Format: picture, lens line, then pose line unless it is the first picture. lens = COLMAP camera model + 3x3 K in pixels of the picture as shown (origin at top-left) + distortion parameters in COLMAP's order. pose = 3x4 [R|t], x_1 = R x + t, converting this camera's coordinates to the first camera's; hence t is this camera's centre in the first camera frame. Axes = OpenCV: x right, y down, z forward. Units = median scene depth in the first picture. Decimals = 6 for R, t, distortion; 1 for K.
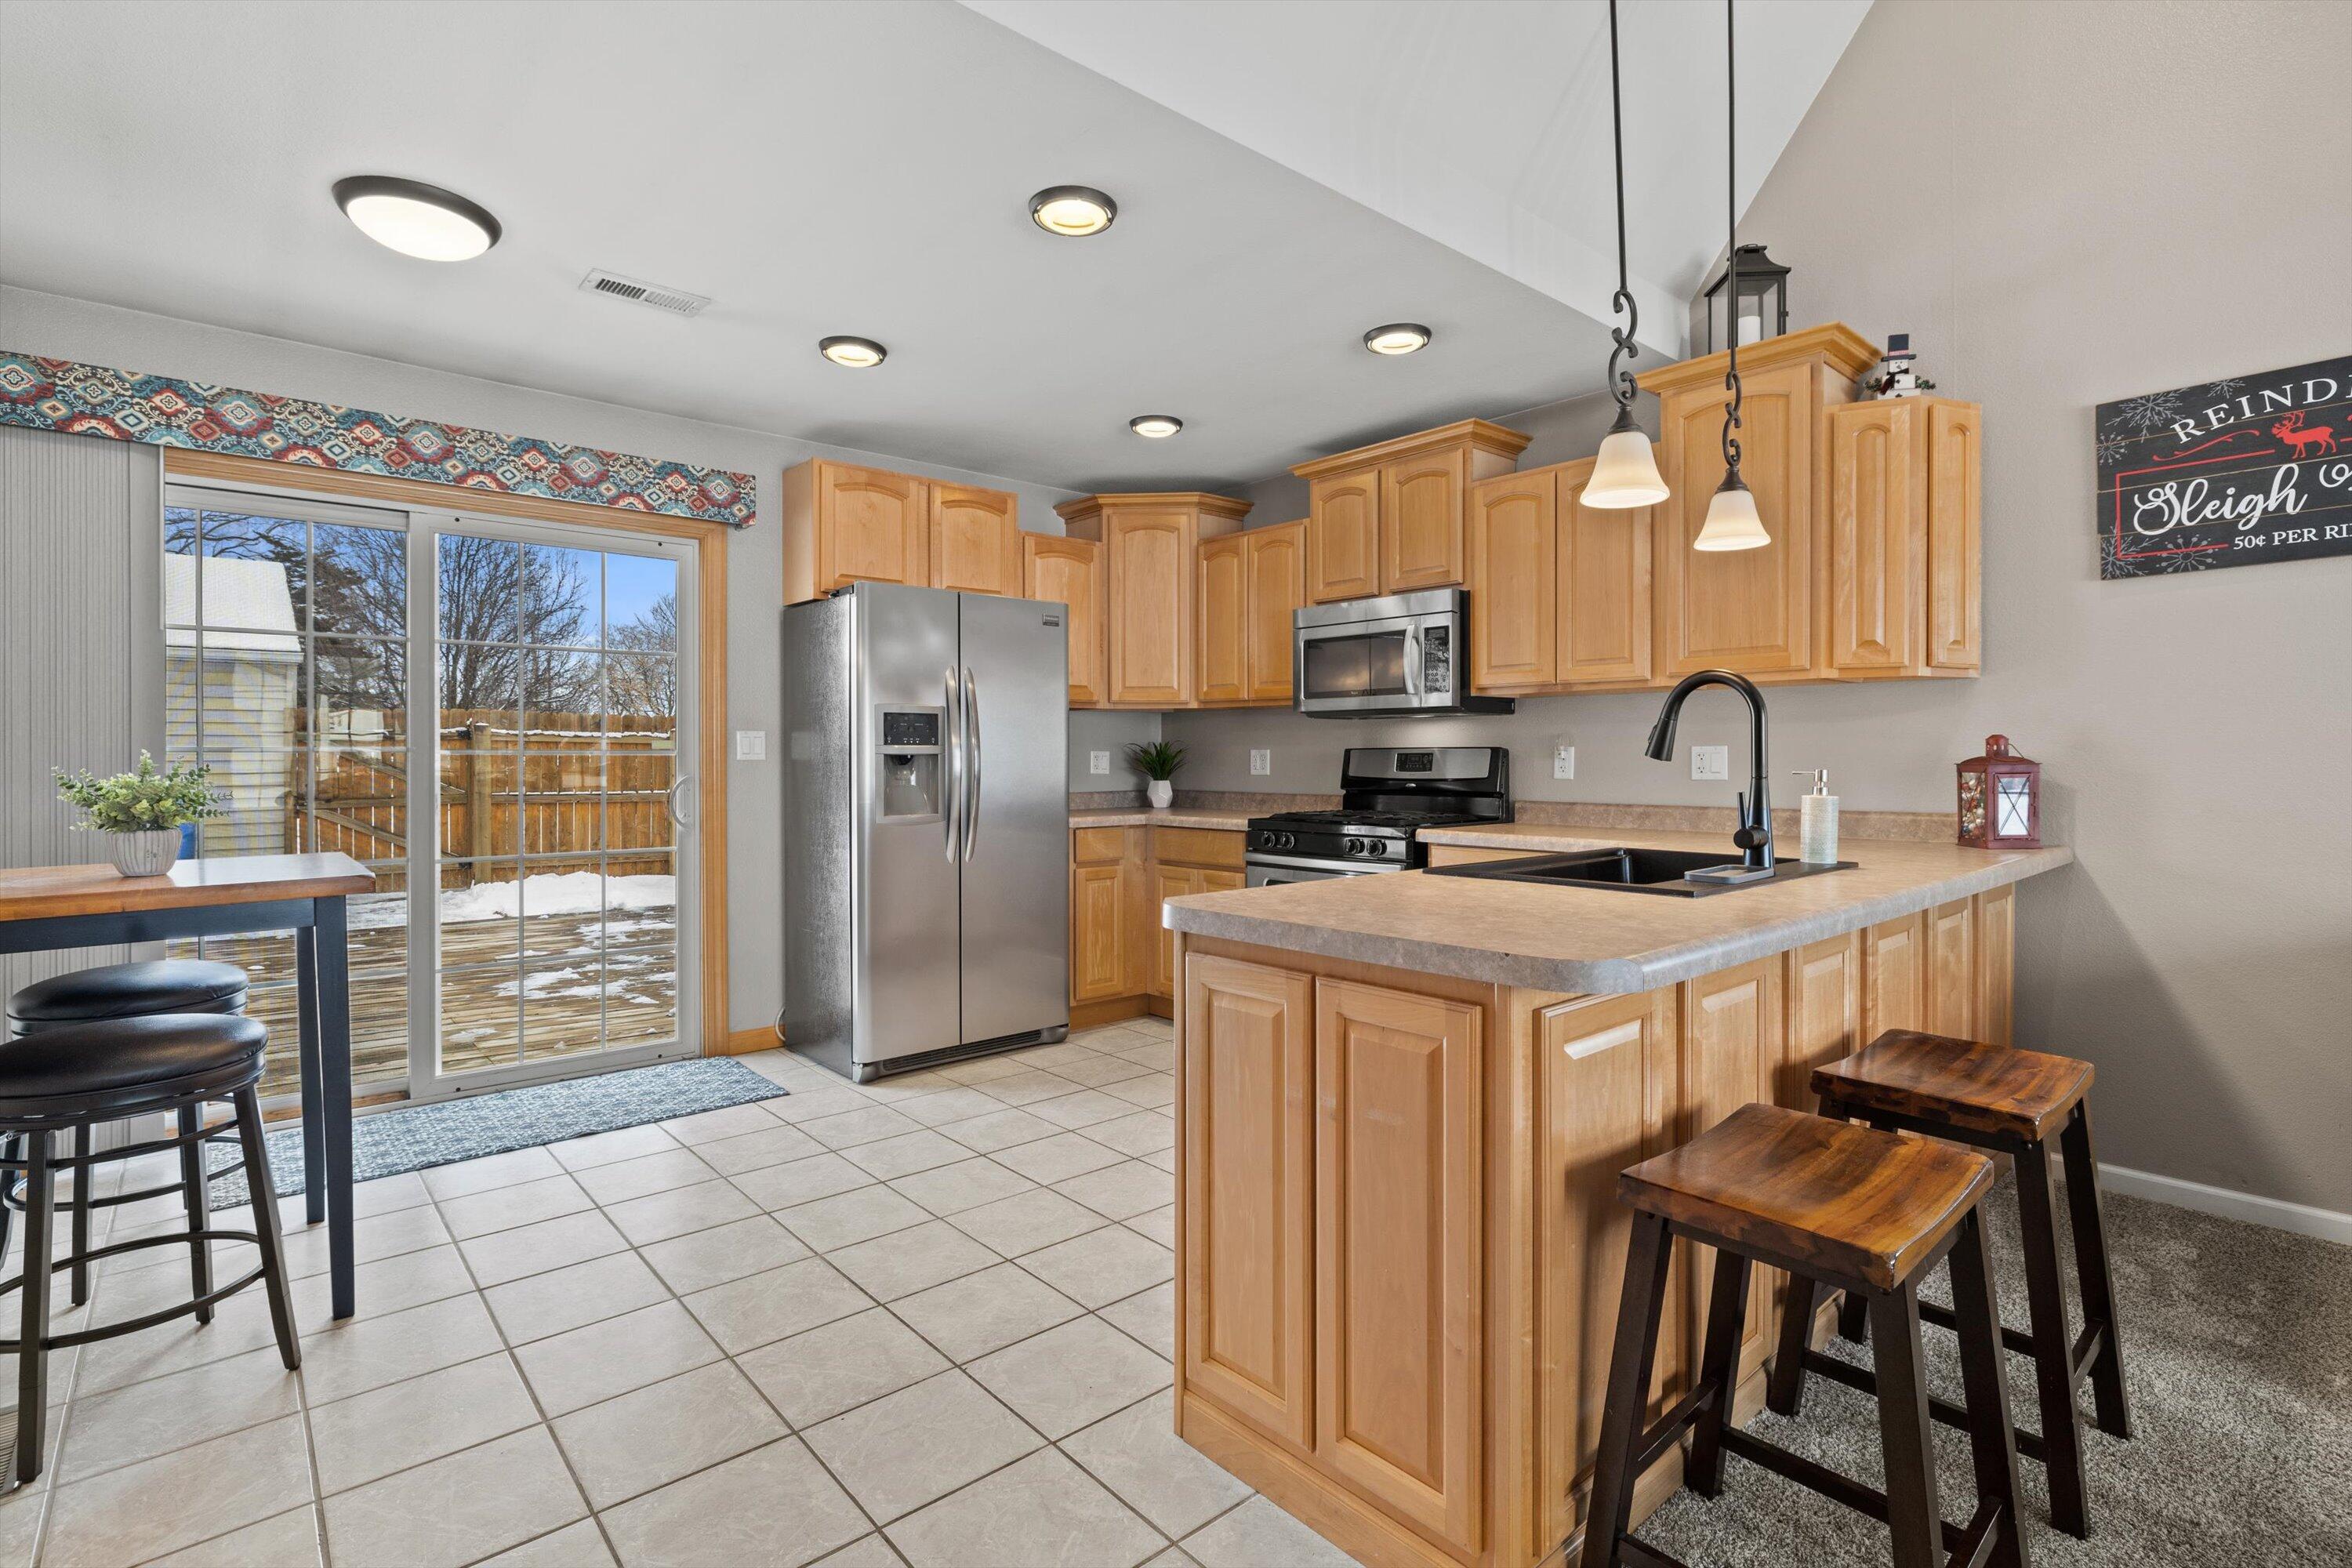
lens RADIAL K [[1104.6, 0, 1171.0], [0, 1104.6, 763.9], [0, 0, 1]] dist [-0.008504, 0.001574]
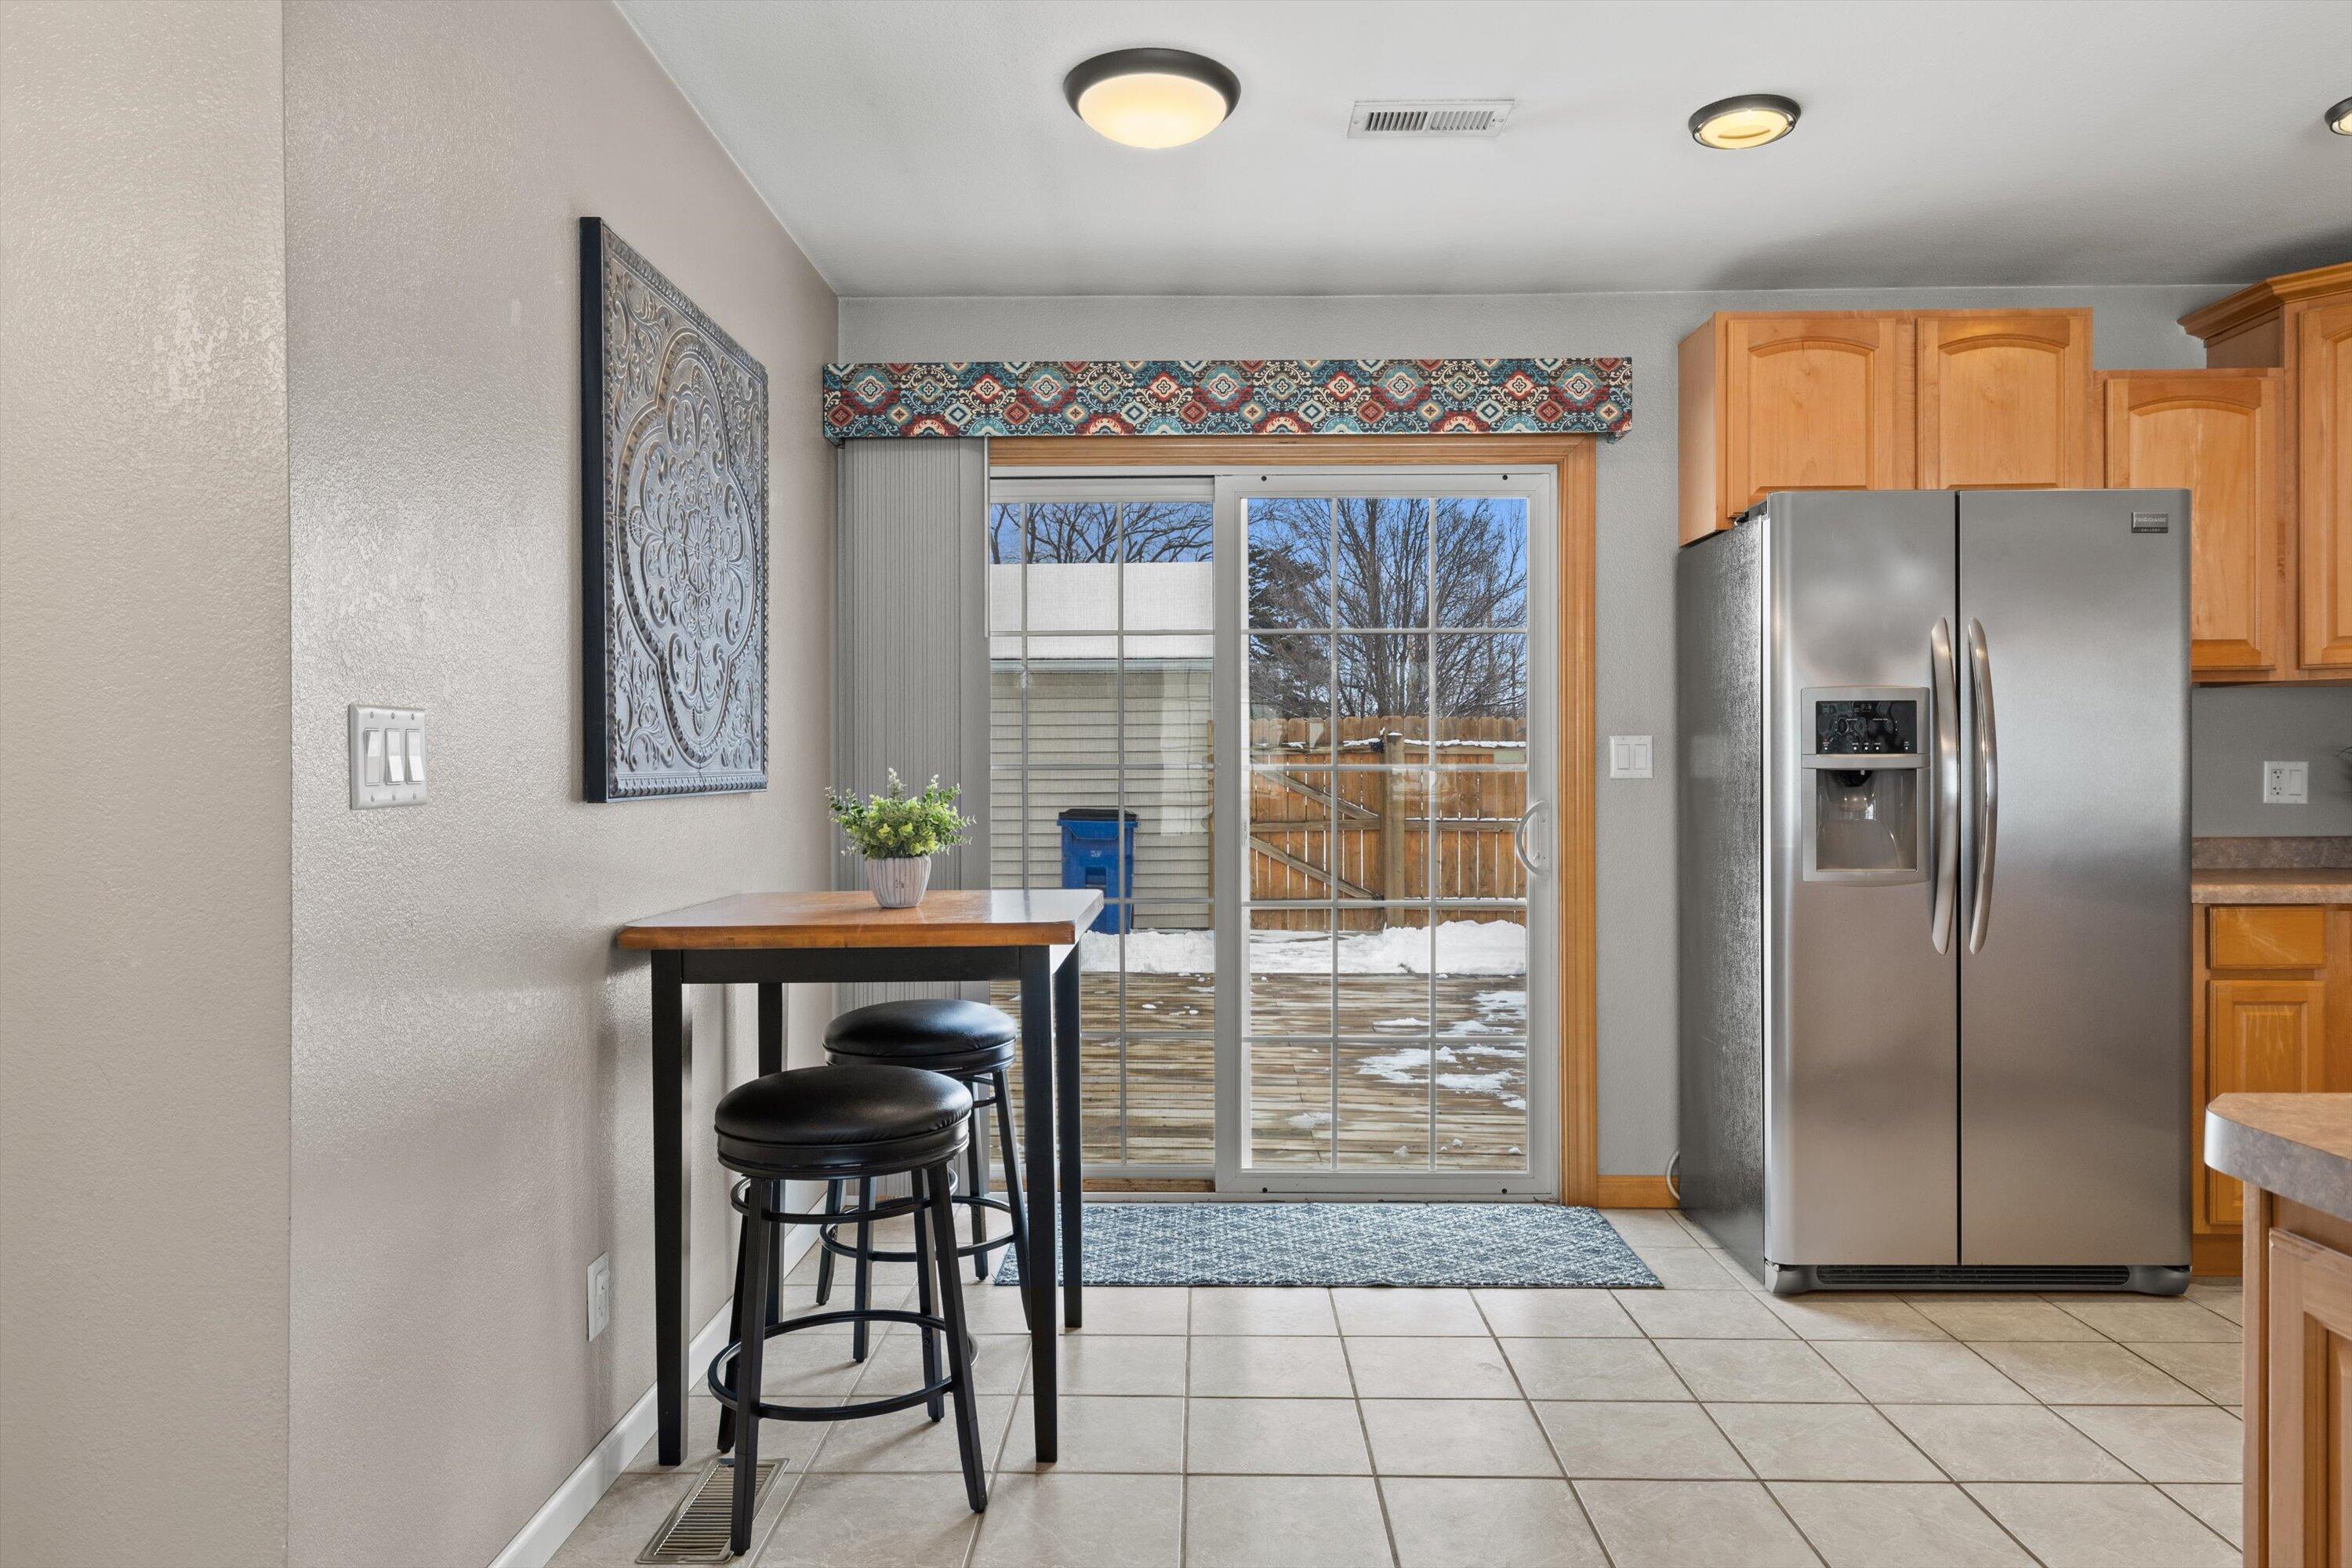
lens RADIAL K [[1520.4, 0, 1171.4], [0, 1520.4, 782.5], [0, 0, 1]] dist [-0.000860, 0.000257]
pose [[0.739684, 0.001474, -0.672952, 0.043958], [-0.001232, 0.999999, 0.000836, -0.001409], [0.672953, 0.000210, 0.739685, 0.128791]]
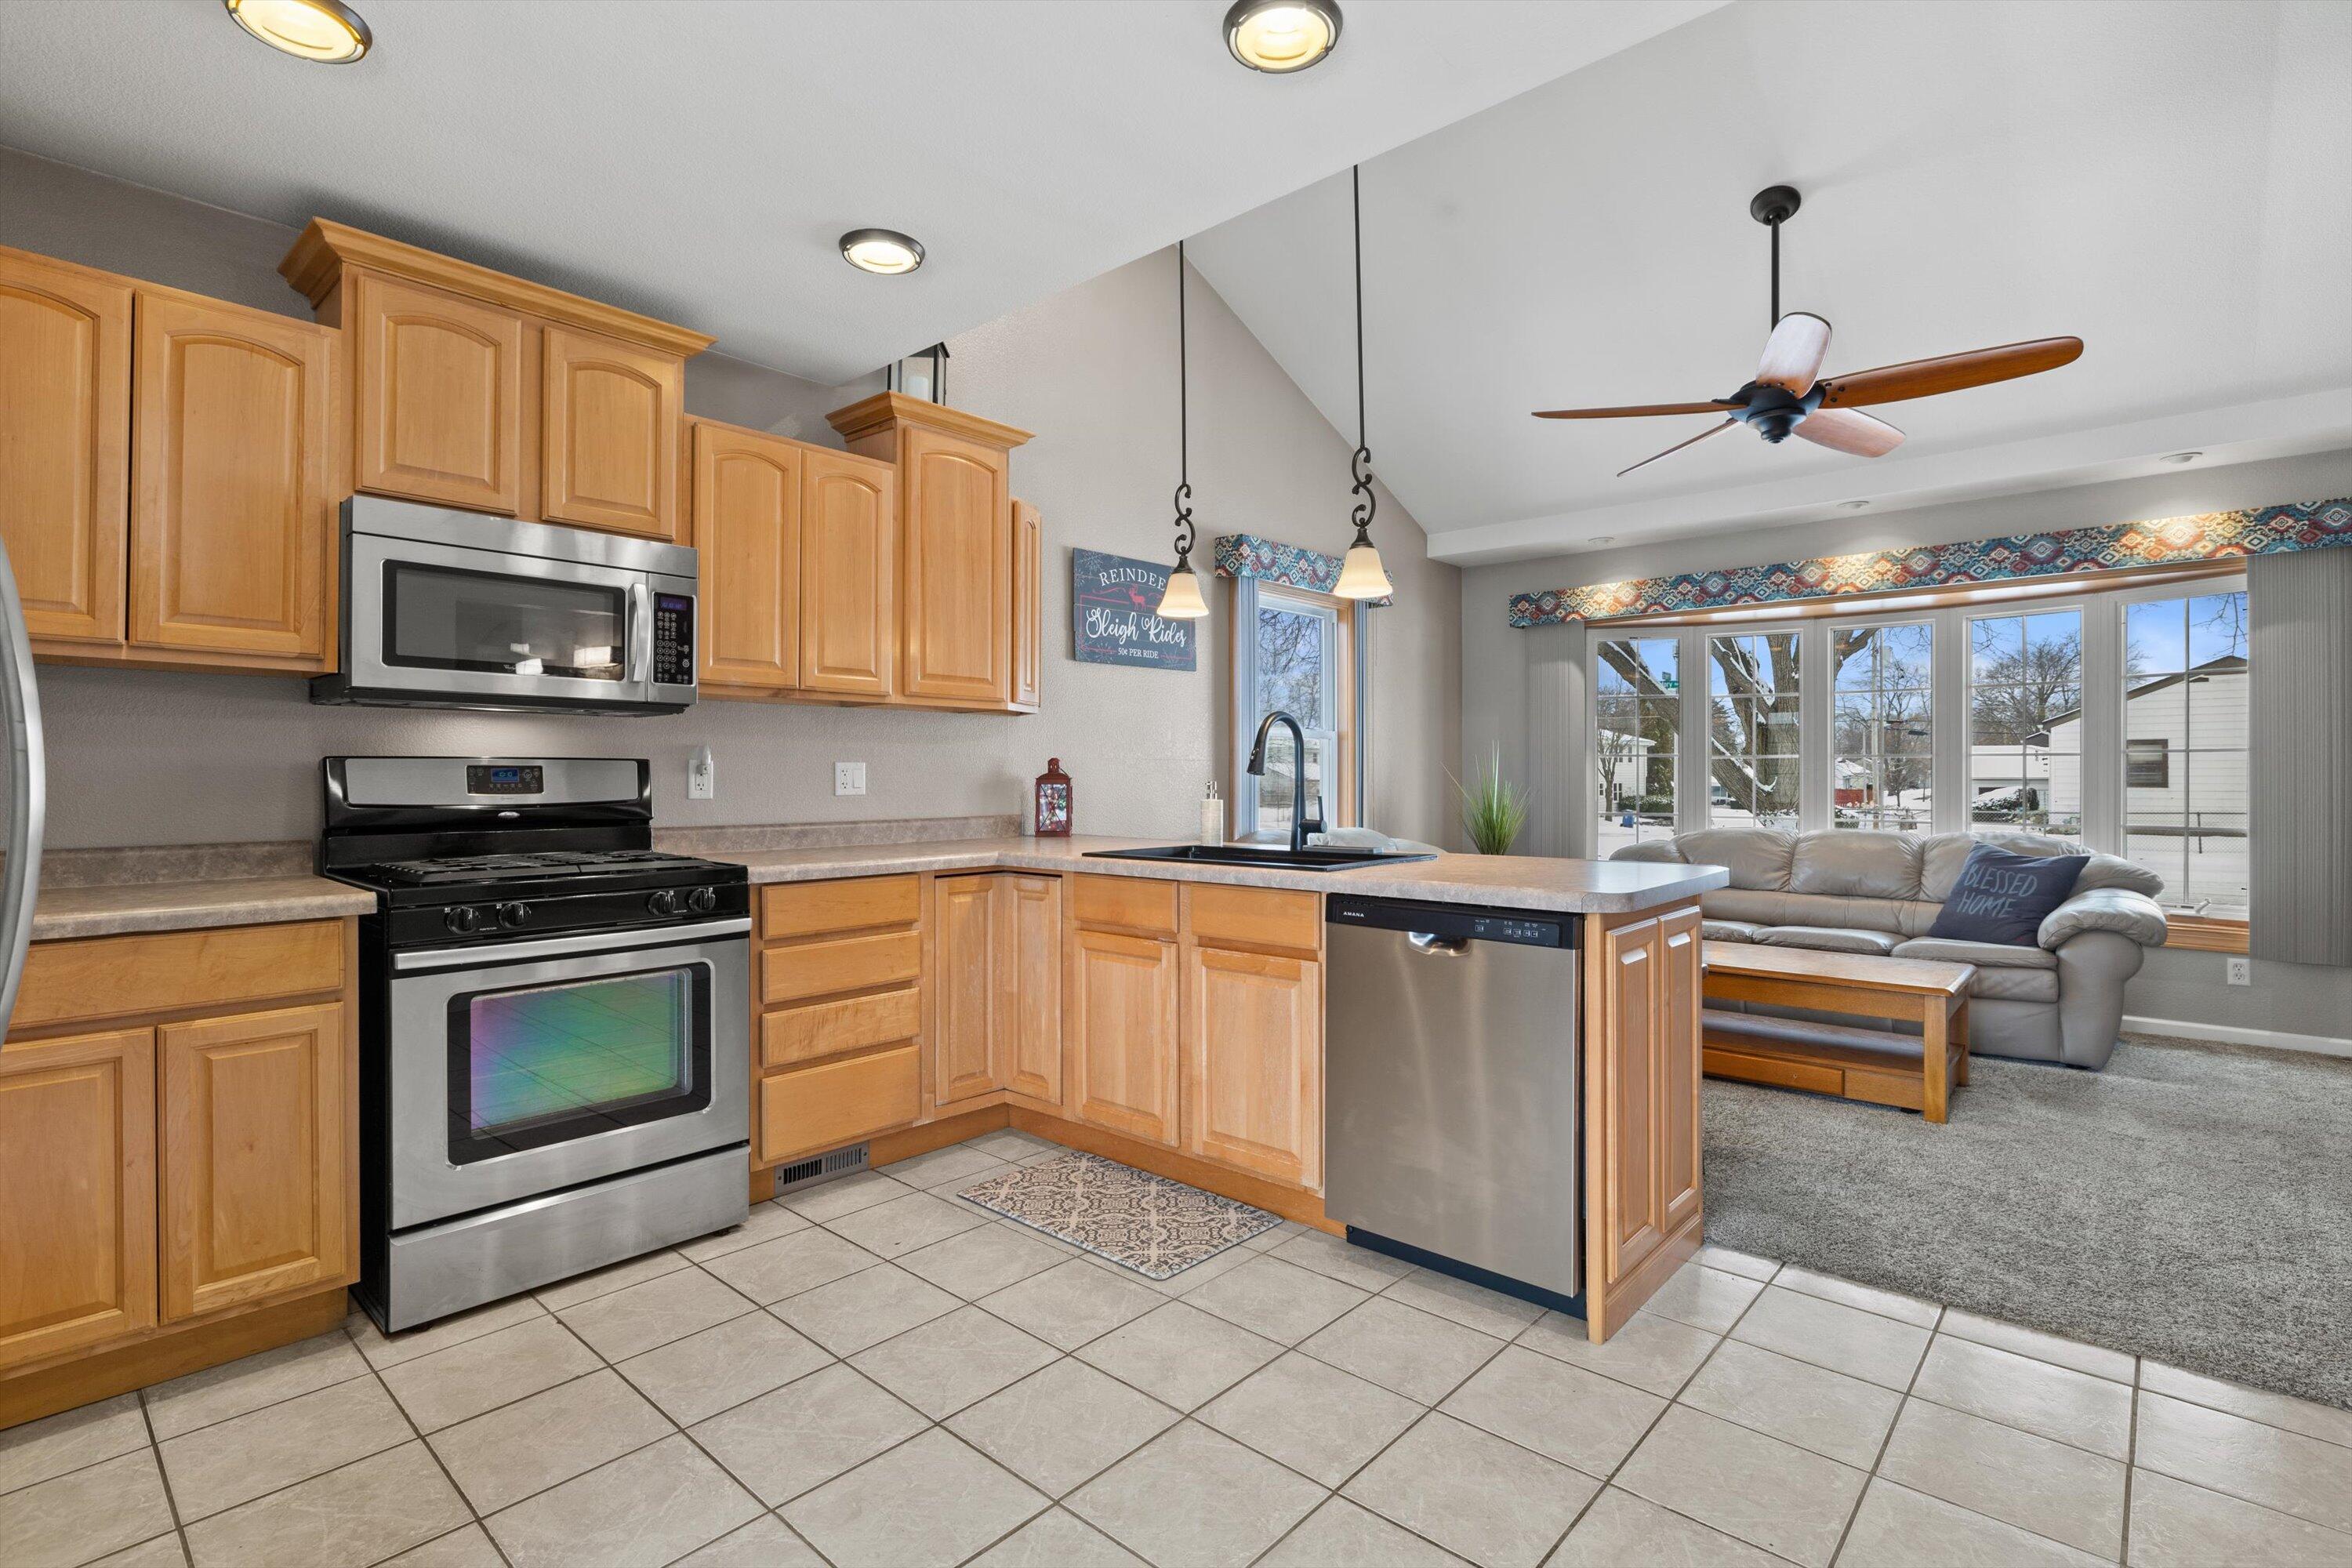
lens RADIAL K [[1104.6, 0, 1178.4], [0, 1104.6, 775.8], [0, 0, 1]] dist [-0.008504, 0.001574]
pose [[-0.119903, 0.002184, 0.992783, -0.525942], [0.006400, 0.999979, -0.001427, 0.000030], [-0.992765, 0.006183, -0.119915, 0.752205]]
